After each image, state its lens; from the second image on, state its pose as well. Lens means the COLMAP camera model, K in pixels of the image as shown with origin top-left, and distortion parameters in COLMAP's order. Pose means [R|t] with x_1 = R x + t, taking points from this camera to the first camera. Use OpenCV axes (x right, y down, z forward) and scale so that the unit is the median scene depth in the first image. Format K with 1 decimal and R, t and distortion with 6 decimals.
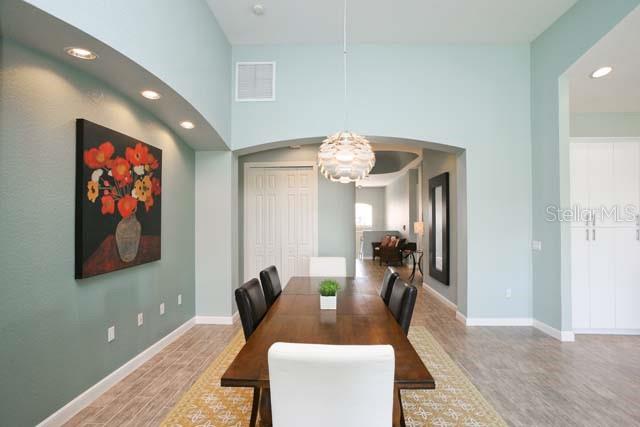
lens RADIAL K [[306.2, 0, 313.1], [0, 306.2, 215.3], [0, 0, 1]] dist [-0.018976, 0.008513]
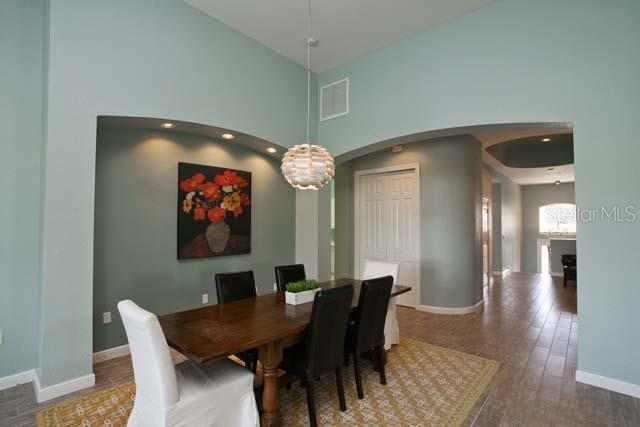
lens RADIAL K [[306.2, 0, 325.9], [0, 306.2, 214.7], [0, 0, 1]] dist [-0.018976, 0.008513]
pose [[0.785472, -0.012800, -0.618765, 0.702808], [0.003927, 0.999869, -0.015698, -0.003483], [0.618885, 0.009900, 0.785419, 0.160033]]
